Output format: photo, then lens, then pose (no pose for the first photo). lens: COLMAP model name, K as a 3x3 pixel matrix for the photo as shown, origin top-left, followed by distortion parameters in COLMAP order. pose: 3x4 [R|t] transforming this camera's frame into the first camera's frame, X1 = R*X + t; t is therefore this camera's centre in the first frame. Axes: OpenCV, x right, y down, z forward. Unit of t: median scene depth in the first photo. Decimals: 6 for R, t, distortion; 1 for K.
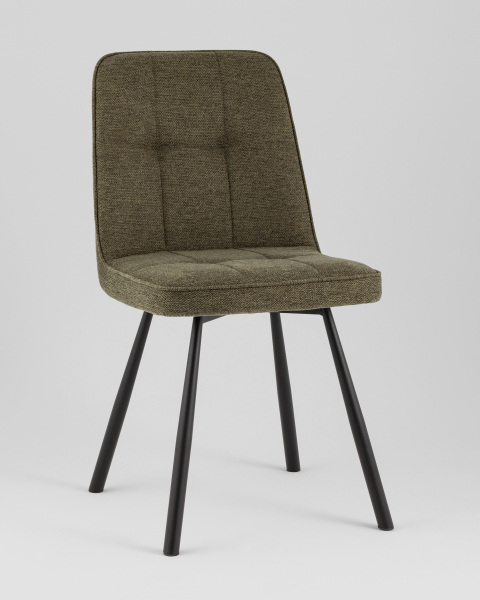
lens RADIAL K [[1805.6, 0, 240.0], [0, 1805.6, 300.0], [0, 0, 1]] dist [-0.275653, -1.321809]
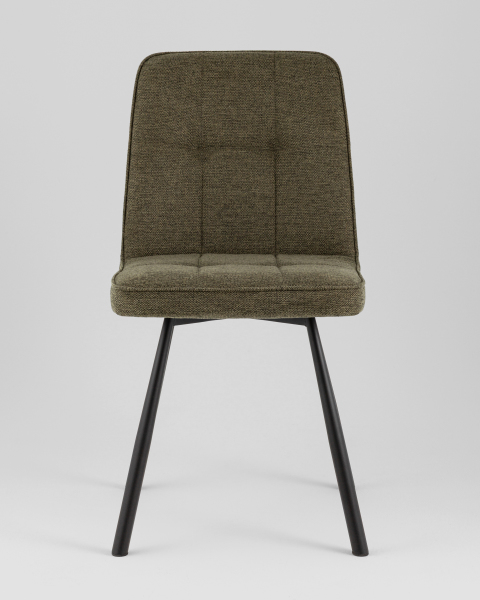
lens RADIAL K [[1805.6, 0, 240.0], [0, 1805.6, 300.0], [0, 0, 1]] dist [-0.275653, -1.321809]
pose [[0.923883, 0.060786, -0.377816, 0.352133], [-0.063022, 0.997991, 0.006456, -0.009012], [0.377450, 0.017846, 0.925858, 0.091368]]
